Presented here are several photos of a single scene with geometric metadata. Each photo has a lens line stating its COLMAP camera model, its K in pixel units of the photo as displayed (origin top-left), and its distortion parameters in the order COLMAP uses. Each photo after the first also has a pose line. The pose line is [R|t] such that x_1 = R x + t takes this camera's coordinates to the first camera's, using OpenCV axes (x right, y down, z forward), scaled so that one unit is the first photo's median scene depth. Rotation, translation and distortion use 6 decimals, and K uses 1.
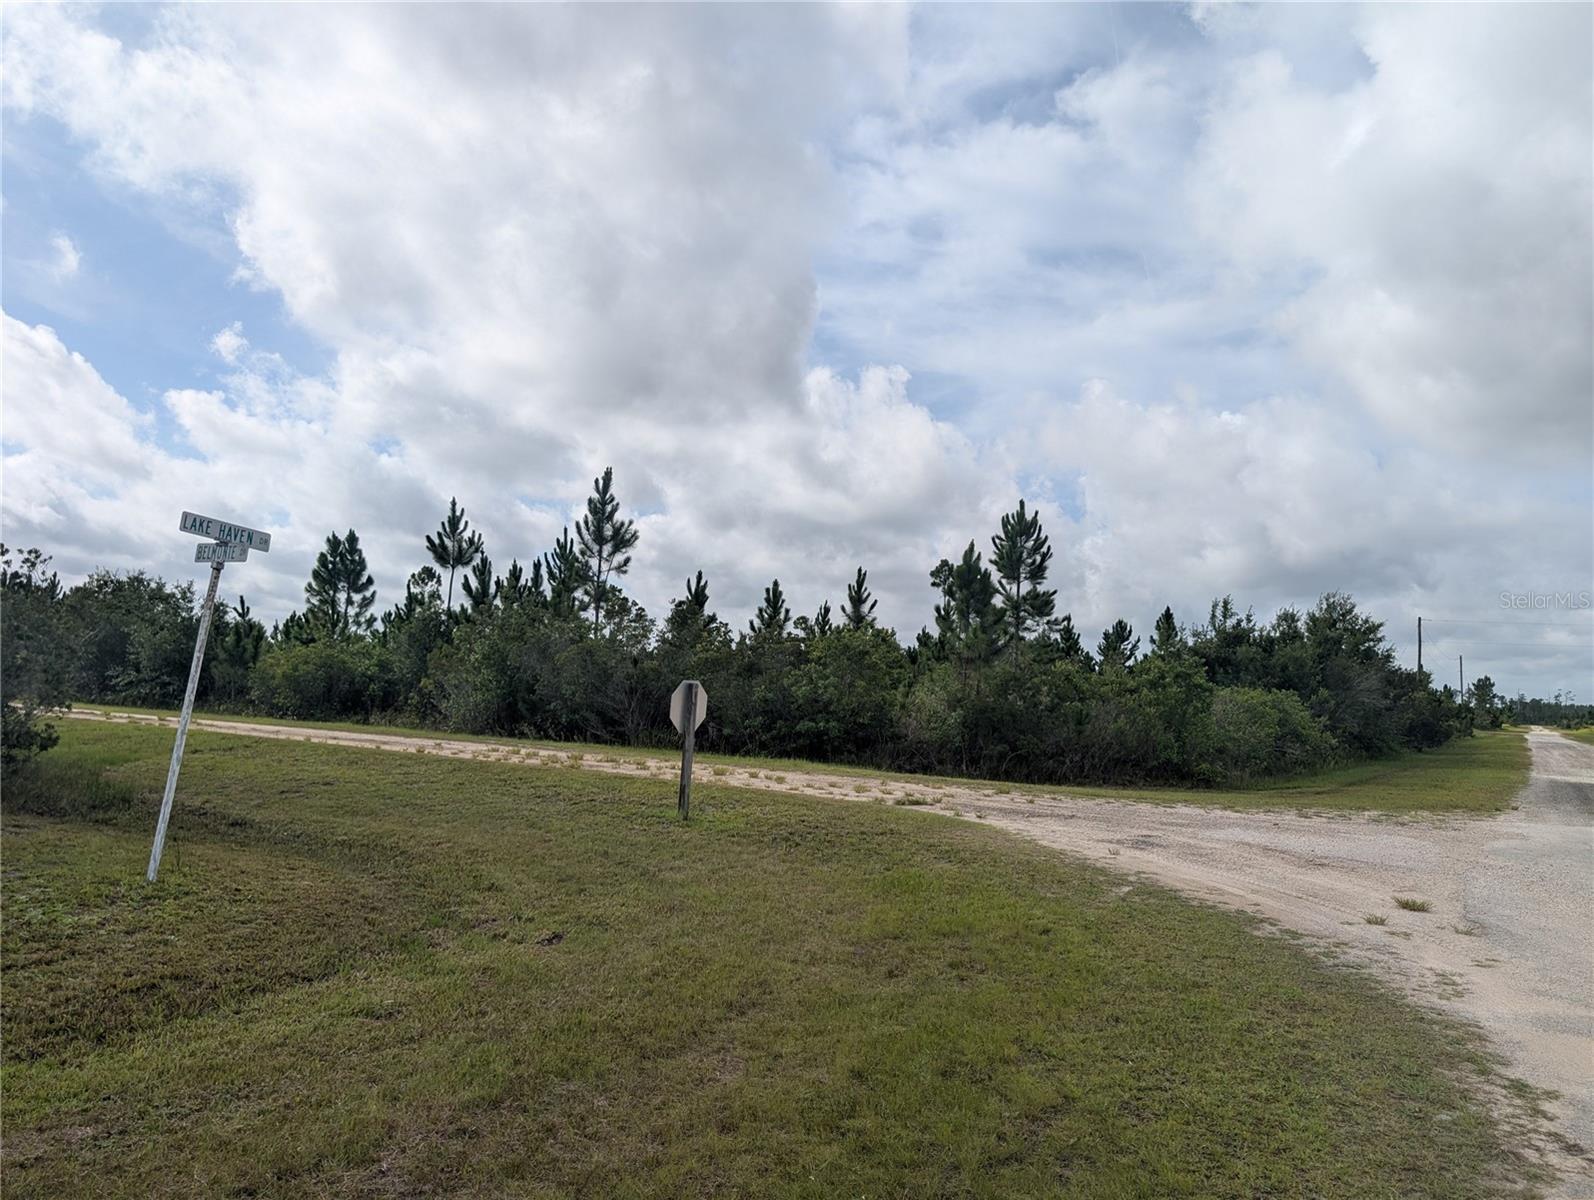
lens RADIAL K [[1135.8, 0, 832.7], [0, 1135.8, 598.4], [0, 0, 1]] dist [0.017196, -0.020291]
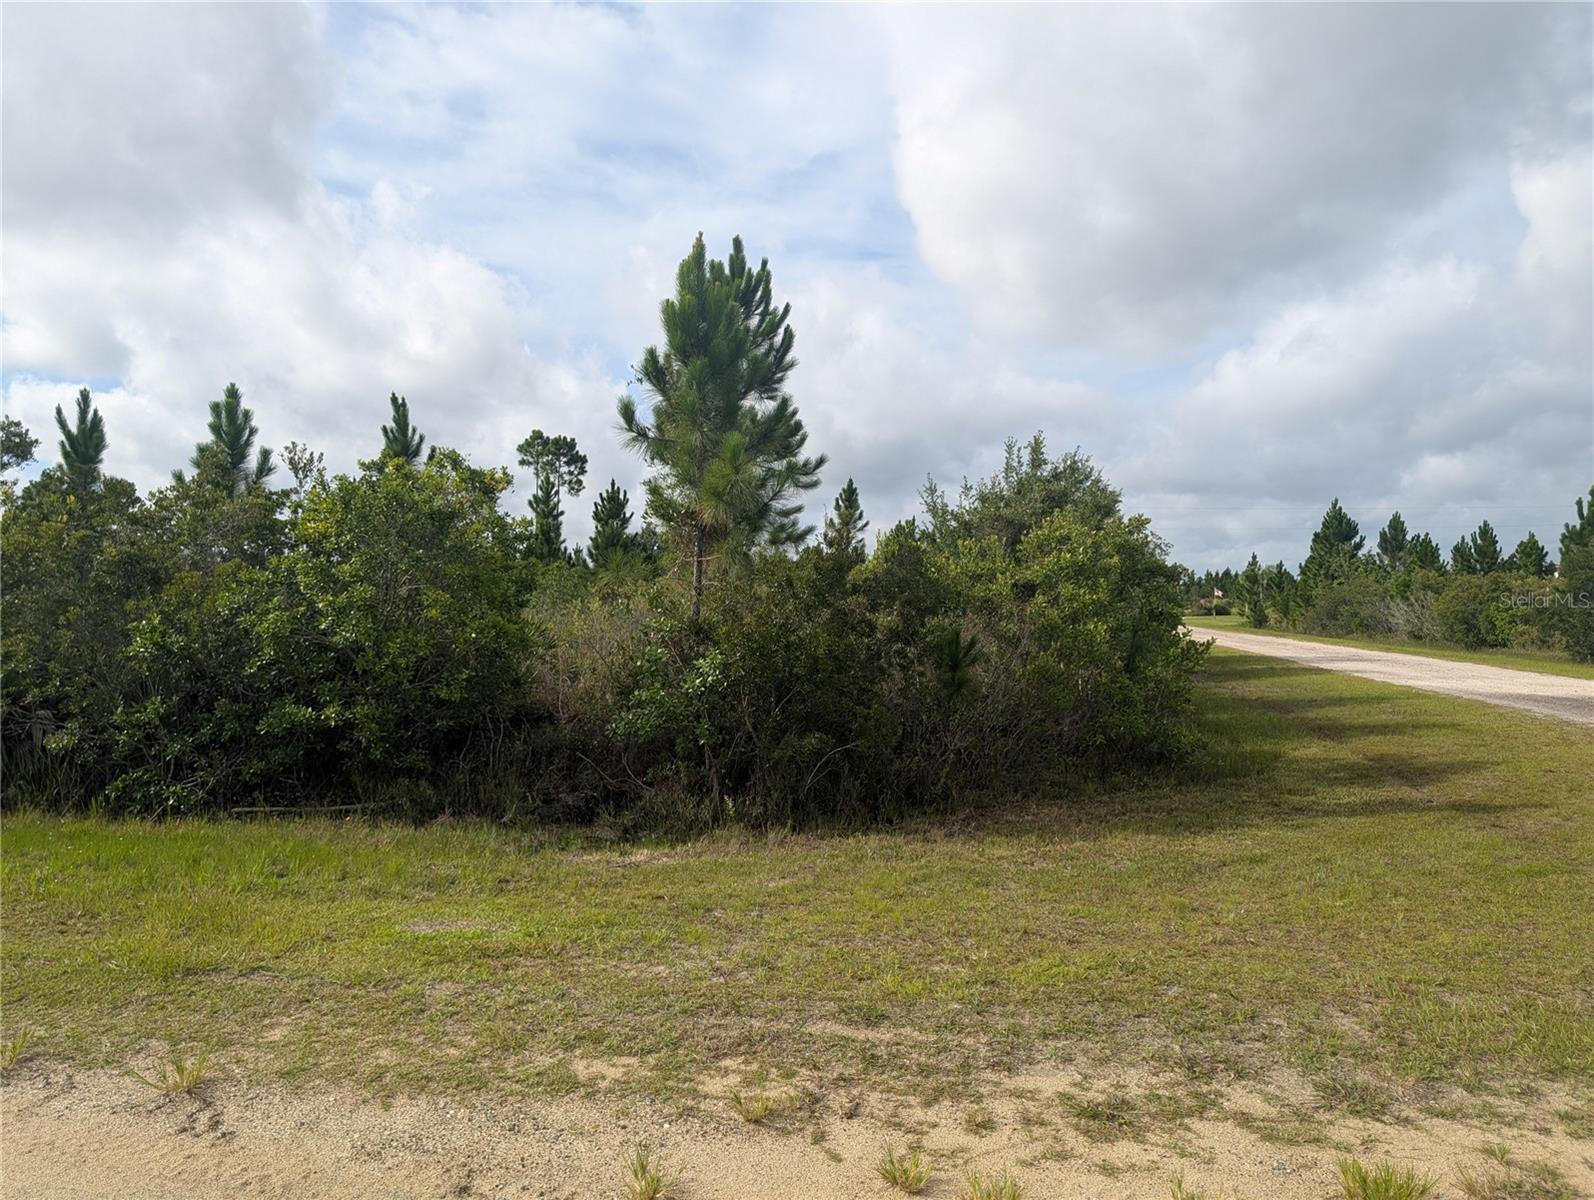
lens RADIAL K [[1135.8, 0, 791.4], [0, 1135.8, 609.2], [0, 0, 1]] dist [0.017196, -0.020291]
pose [[0.940474, -0.042704, 0.337172, 0.005049], [0.011013, 0.995383, 0.095351, 0.030358], [-0.339687, -0.085962, 0.936602, 0.417296]]
